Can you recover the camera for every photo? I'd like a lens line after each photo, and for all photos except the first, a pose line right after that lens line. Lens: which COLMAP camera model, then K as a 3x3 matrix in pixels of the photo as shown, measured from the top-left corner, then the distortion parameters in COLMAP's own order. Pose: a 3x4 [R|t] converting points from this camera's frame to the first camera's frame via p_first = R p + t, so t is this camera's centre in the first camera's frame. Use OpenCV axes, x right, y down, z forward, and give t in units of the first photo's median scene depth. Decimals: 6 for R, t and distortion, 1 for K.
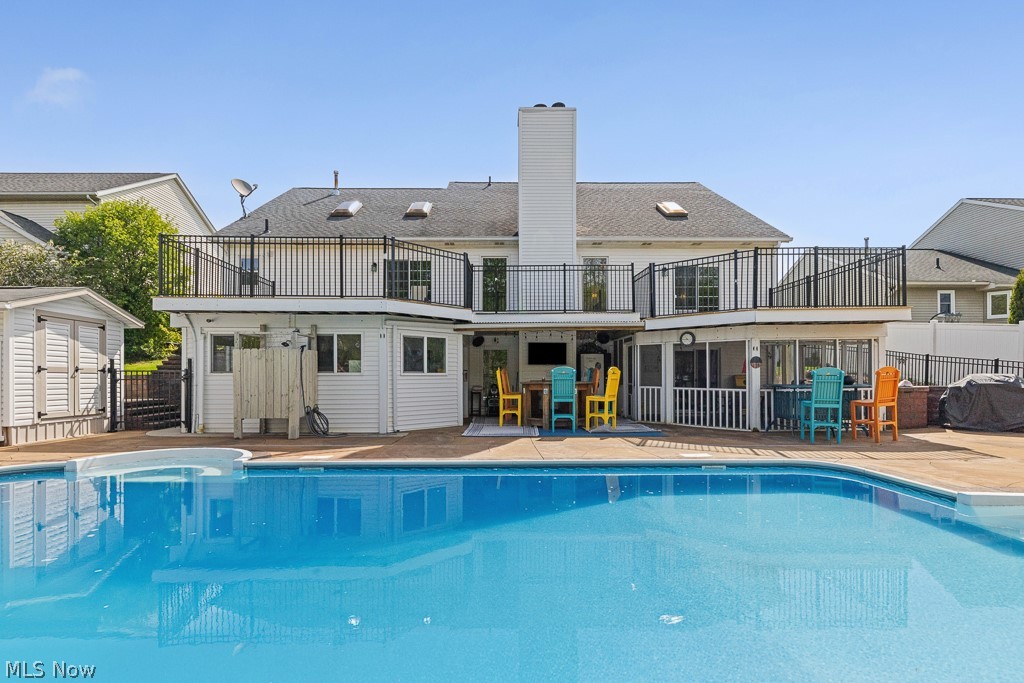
lens RADIAL K [[472.1, 0, 492.5], [0, 472.1, 375.5], [0, 0, 1]] dist [0.002872, 0.000134]
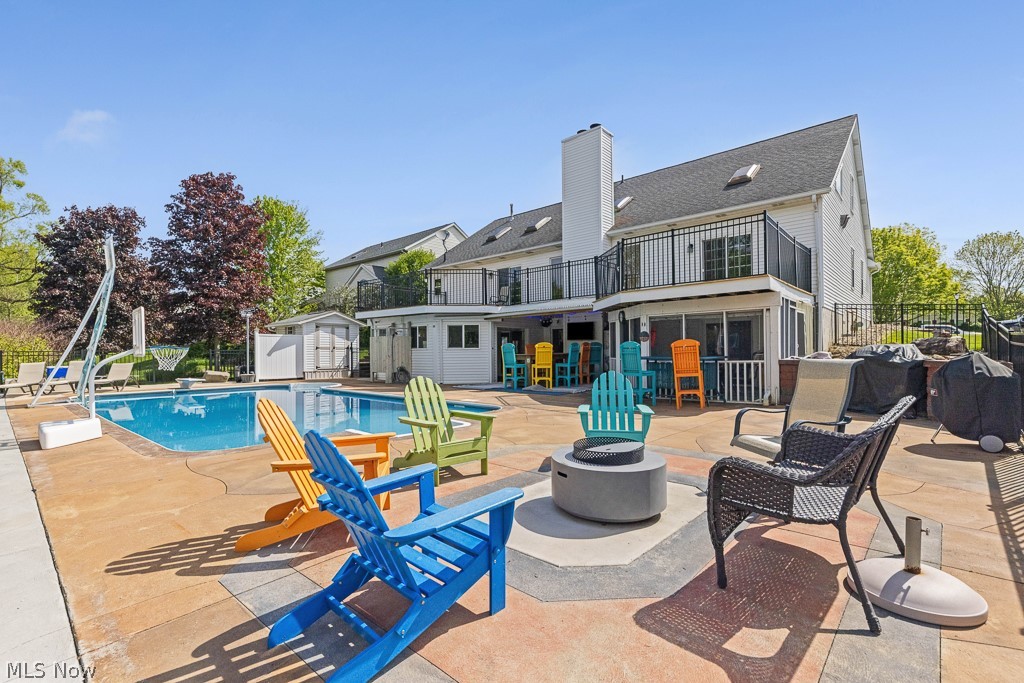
lens RADIAL K [[472.1, 0, 518.8], [0, 472.1, 343.9], [0, 0, 1]] dist [0.002872, 0.000134]
pose [[0.731014, -0.012629, -0.682246, 1.095624], [0.008566, 0.999920, -0.009331, -0.002688], [0.682309, 0.000977, 0.731063, -0.025264]]
